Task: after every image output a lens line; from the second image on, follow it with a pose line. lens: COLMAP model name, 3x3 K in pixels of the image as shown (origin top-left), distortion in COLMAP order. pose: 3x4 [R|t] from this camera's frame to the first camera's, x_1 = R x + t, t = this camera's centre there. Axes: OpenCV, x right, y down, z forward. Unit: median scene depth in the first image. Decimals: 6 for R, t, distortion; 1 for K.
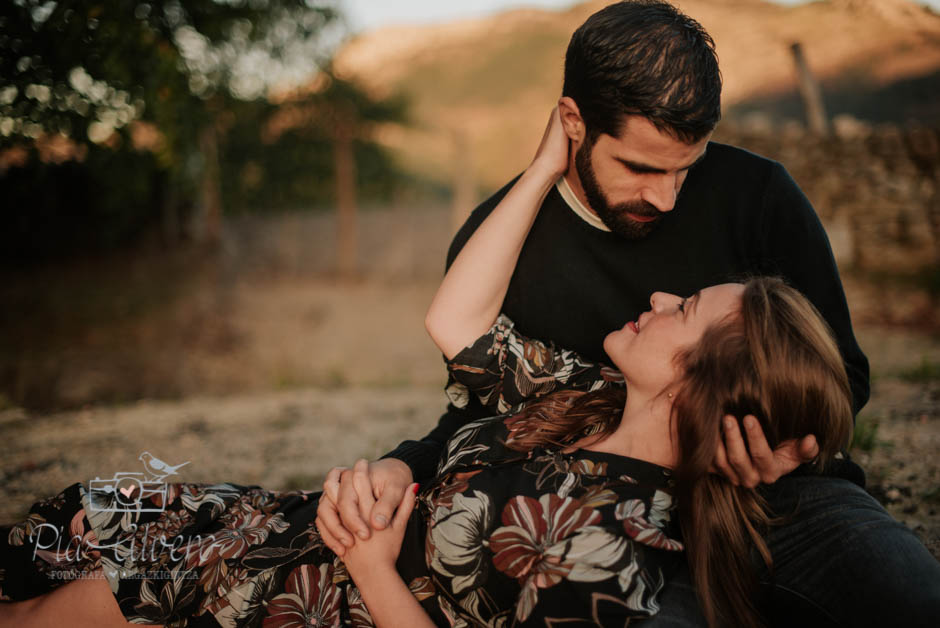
lens RADIAL K [[1413.4, 0, 470.0], [0, 1413.4, 314.0], [0, 0, 1]] dist [-0.107767, 0.003519]
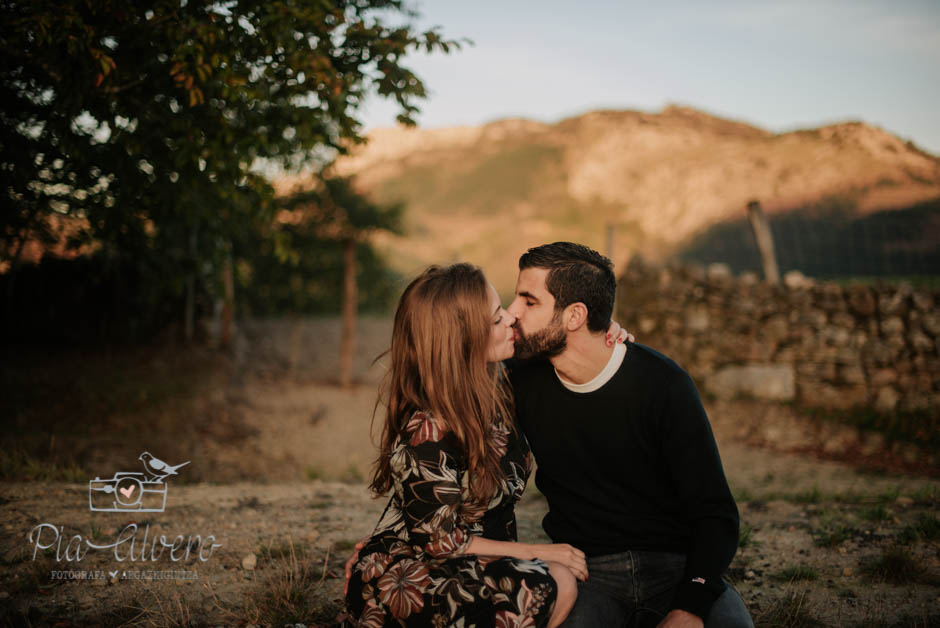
lens RADIAL K [[1413.4, 0, 470.0], [0, 1413.4, 314.0], [0, 0, 1]] dist [-0.107767, 0.003519]
pose [[0.997763, 0.065388, 0.013905, -0.009726], [-0.064205, 0.995254, -0.073124, -0.005272], [-0.018620, 0.072068, 0.997226, -0.138880]]
